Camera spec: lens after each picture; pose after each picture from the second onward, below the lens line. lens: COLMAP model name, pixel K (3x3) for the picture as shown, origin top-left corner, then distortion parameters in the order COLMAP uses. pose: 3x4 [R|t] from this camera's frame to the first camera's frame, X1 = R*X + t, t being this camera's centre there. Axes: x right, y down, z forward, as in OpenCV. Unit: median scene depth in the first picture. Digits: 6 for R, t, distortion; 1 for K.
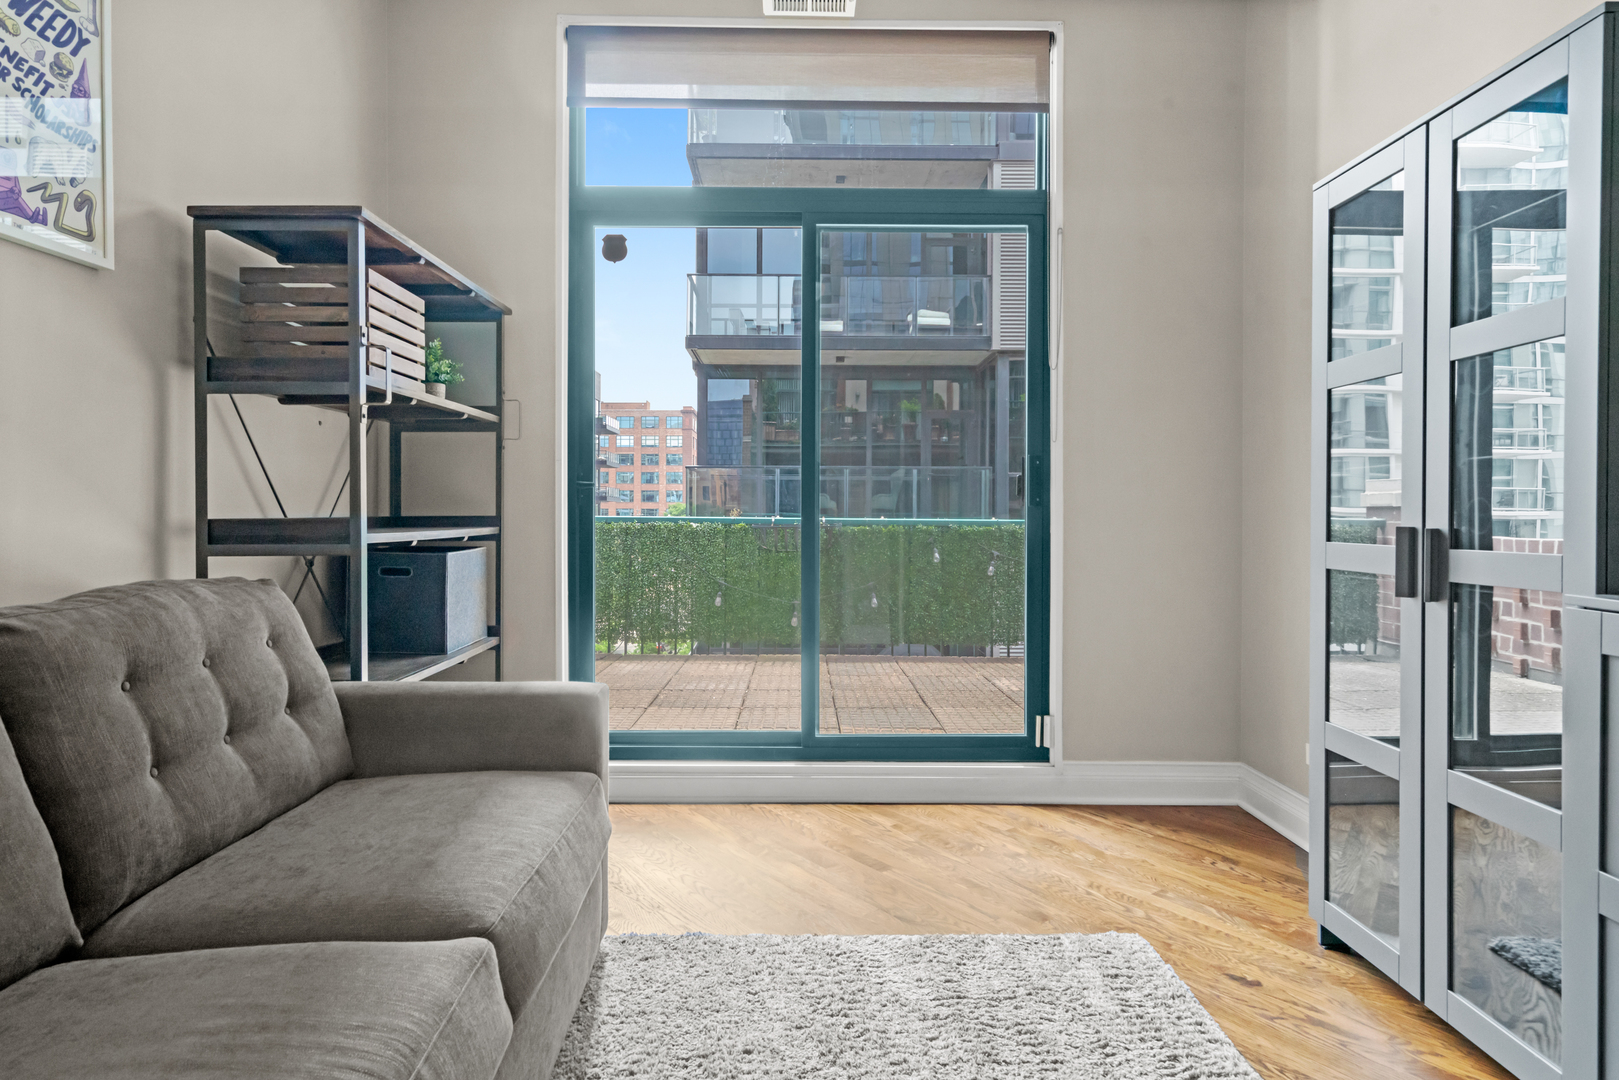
lens RADIAL K [[896.5, 0, 804.2], [0, 896.5, 517.1], [0, 0, 1]] dist [0.006499, 0.004212]
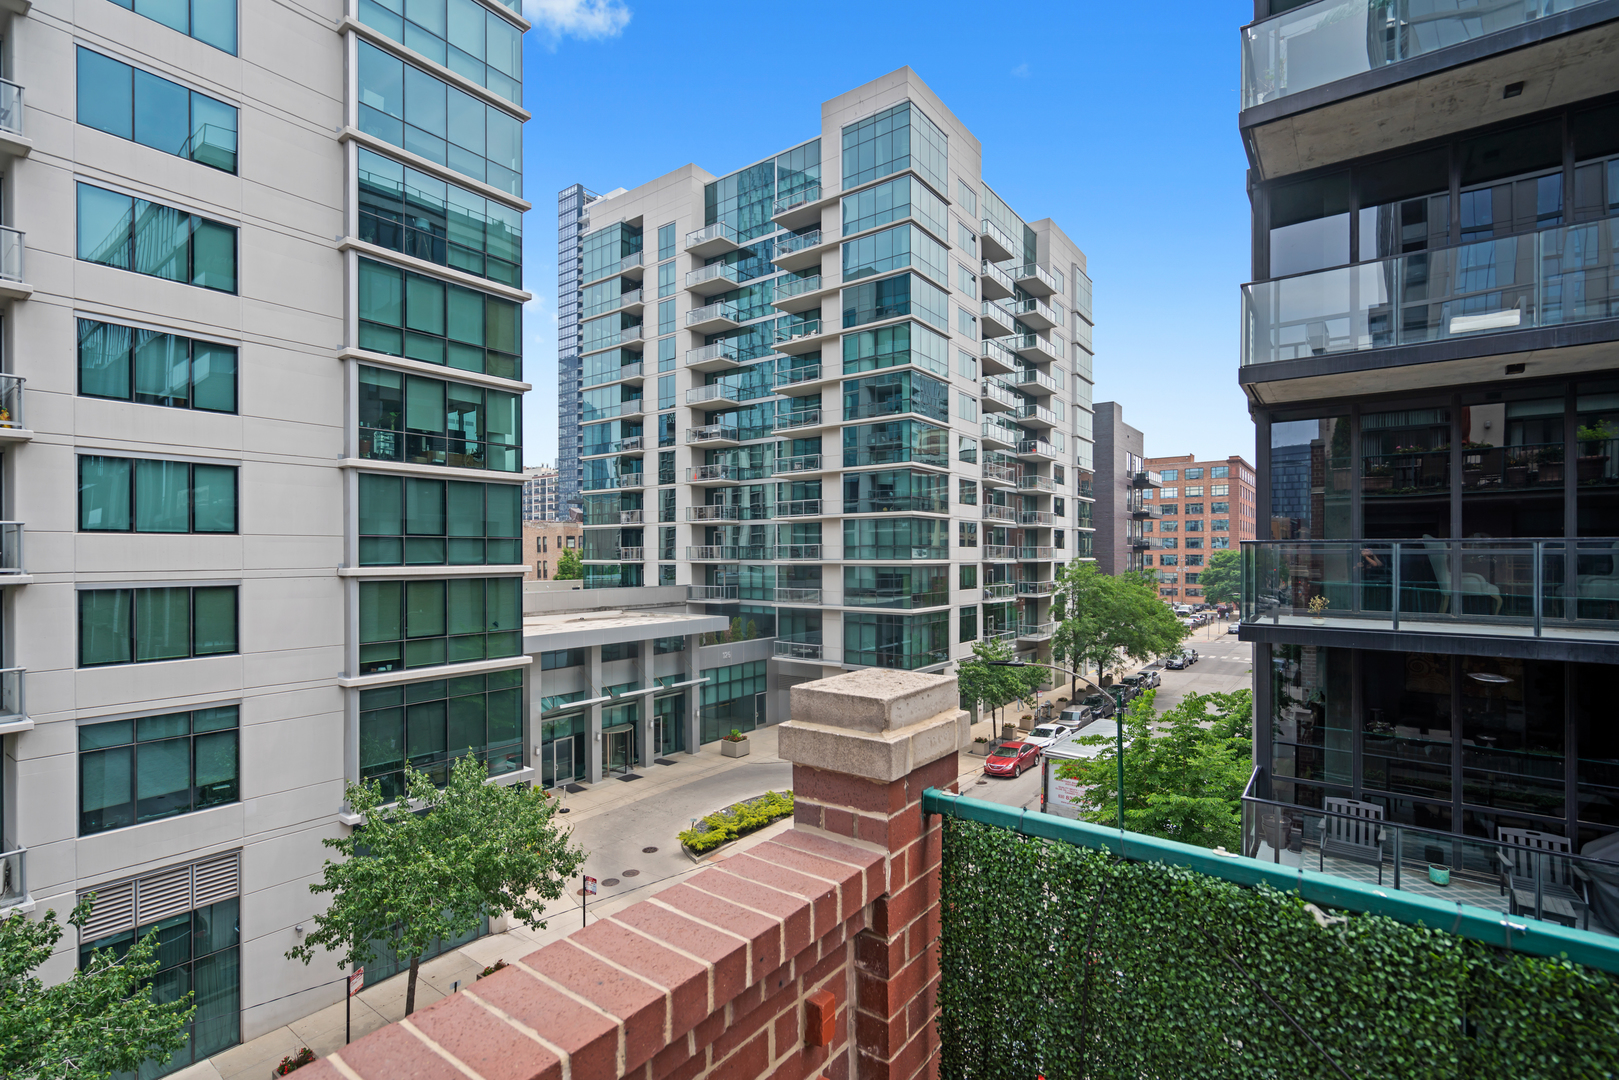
lens RADIAL K [[747.2, 0, 806.7], [0, 747.2, 551.8], [0, 0, 1]] dist [-0.008719, 0.003029]
pose [[0.796022, -0.005477, -0.605242, -0.208528], [-0.001649, 0.999936, -0.011217, -0.192848], [0.605265, 0.009927, 0.795962, 1.375924]]
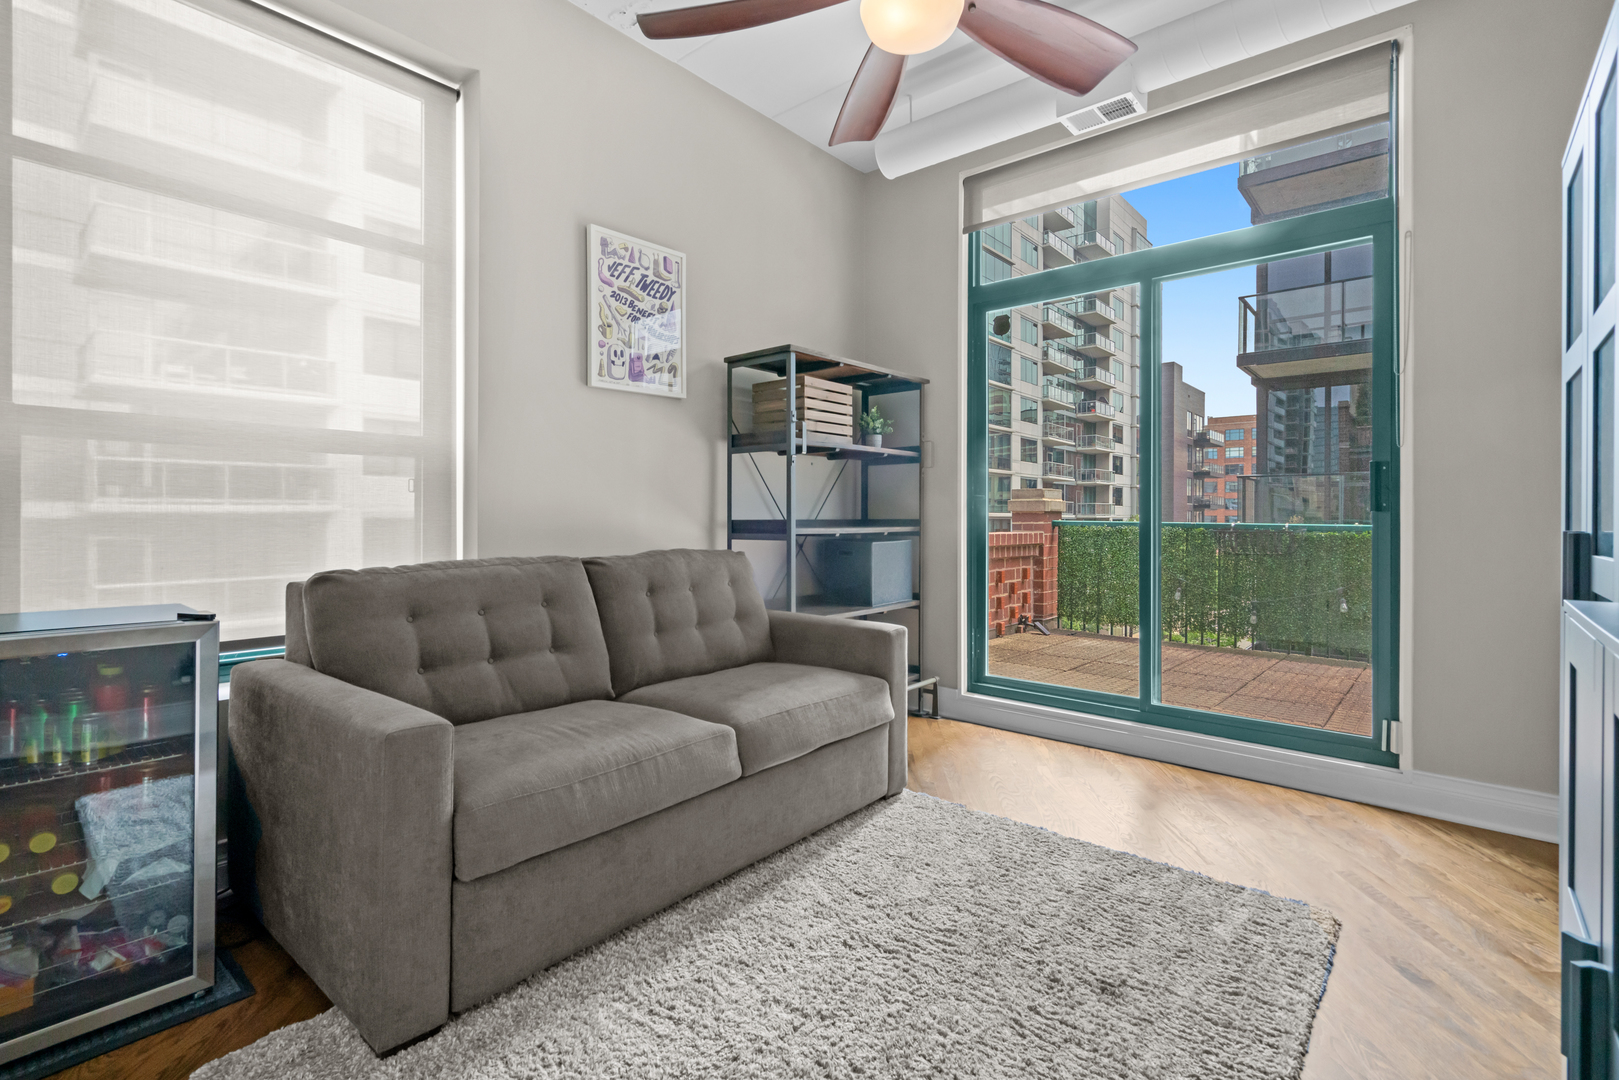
lens RADIAL K [[747.2, 0, 808.9], [0, 747.2, 518.3], [0, 0, 1]] dist [-0.008719, 0.003029]
pose [[0.753070, 0.002619, -0.657936, 0.339593], [-0.006454, 0.999973, -0.003407, 0.002302], [0.657909, 0.006812, 0.753066, -0.057062]]
